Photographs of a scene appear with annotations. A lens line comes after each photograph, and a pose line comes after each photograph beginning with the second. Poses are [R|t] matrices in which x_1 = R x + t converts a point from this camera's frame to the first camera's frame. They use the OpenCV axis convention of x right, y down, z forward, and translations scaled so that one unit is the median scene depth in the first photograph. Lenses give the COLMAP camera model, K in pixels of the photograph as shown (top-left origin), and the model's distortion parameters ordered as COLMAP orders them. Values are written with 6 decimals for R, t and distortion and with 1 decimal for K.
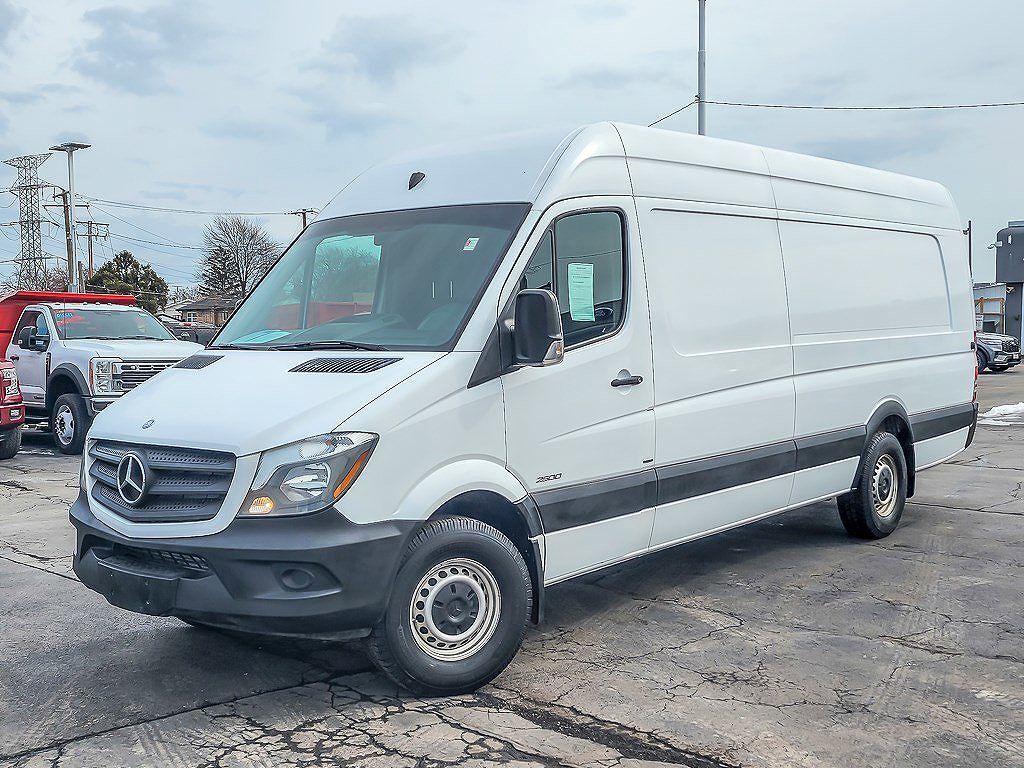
lens RADIAL K [[1286.3, 0, 512.0], [0, 1286.3, 384.0], [0, 0, 1]] dist [-0.057716, -0.002891]
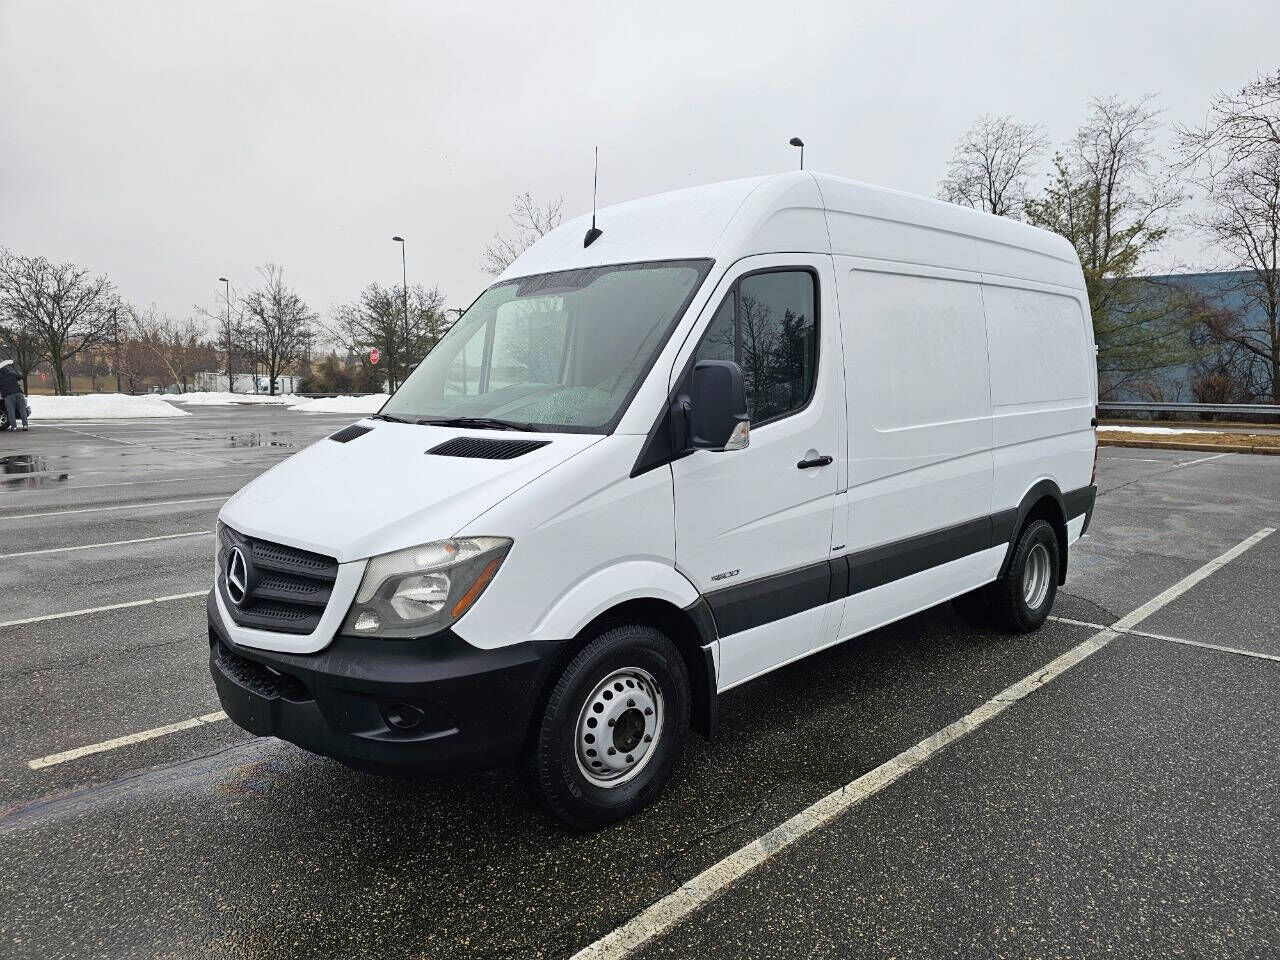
lens RADIAL K [[931.6, 0, 640.0], [0, 931.6, 480.0], [0, 0, 1]] dist [0.007727, 0.001493]
pose [[0.995730, 0.023680, -0.089222, 0.026145], [-0.017779, 0.997638, 0.066356, -0.035087], [0.090583, -0.064486, 0.993799, 0.383248]]
